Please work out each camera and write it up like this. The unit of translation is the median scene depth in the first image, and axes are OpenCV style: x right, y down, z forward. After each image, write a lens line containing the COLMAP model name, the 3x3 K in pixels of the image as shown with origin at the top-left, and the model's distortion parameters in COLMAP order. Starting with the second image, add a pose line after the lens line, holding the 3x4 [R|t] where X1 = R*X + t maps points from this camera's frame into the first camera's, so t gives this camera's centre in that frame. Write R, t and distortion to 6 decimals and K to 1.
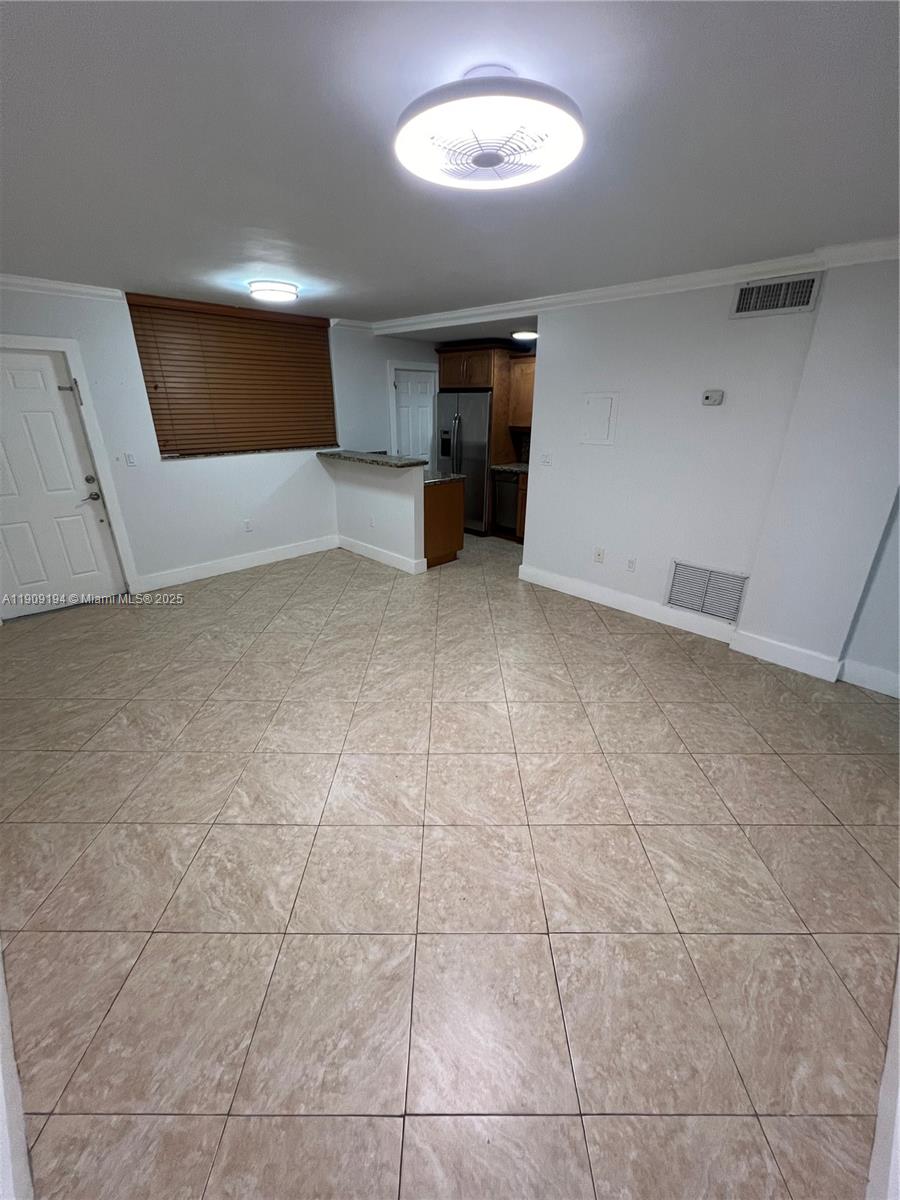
lens RADIAL K [[480.3, 0, 452.0], [0, 480.3, 595.4], [0, 0, 1]] dist [-0.002871, 0.000560]
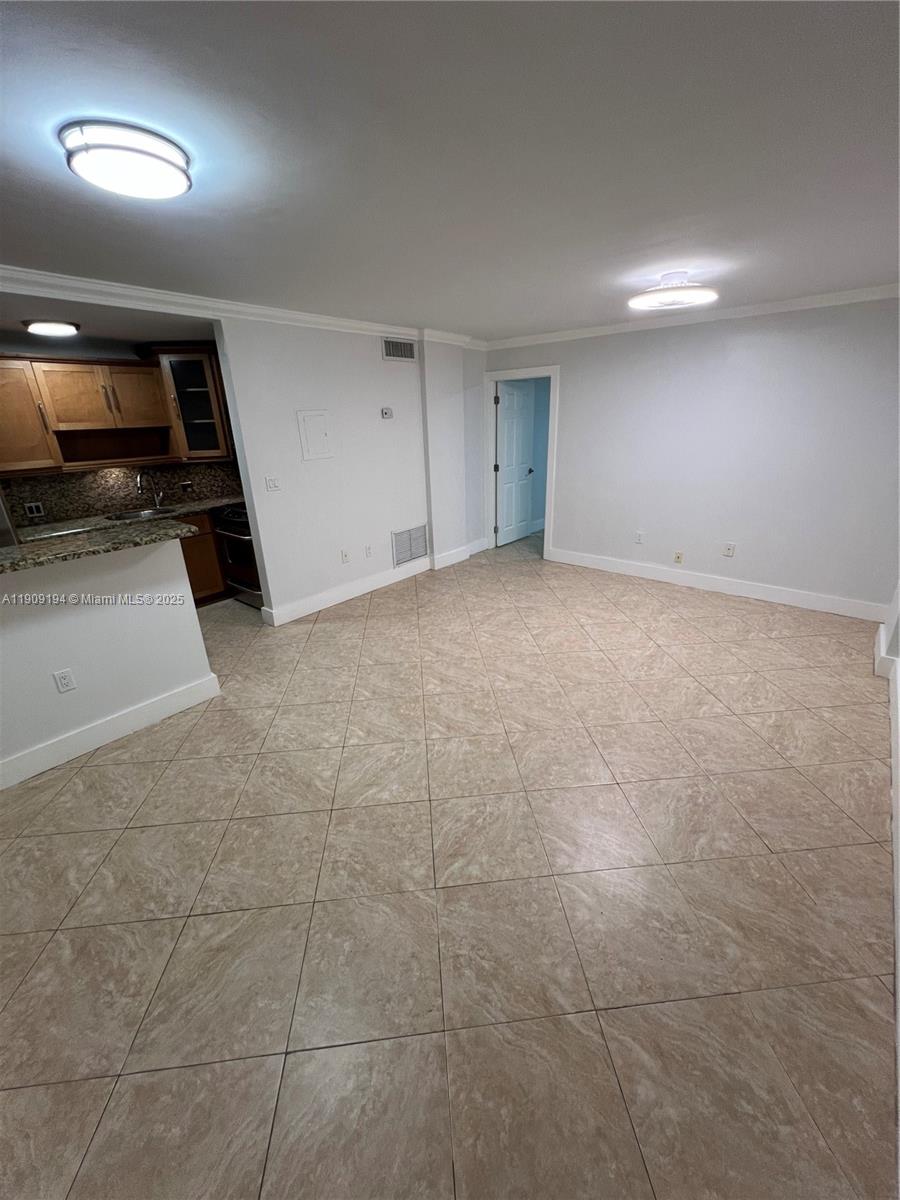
lens RADIAL K [[480.3, 0, 453.2], [0, 480.3, 595.4], [0, 0, 1]] dist [-0.002871, 0.000560]
pose [[-0.090738, -0.355057, 0.930431, -0.907203], [0.402909, 0.841318, 0.360344, -0.358341], [-0.910731, 0.407576, 0.066716, 0.866526]]
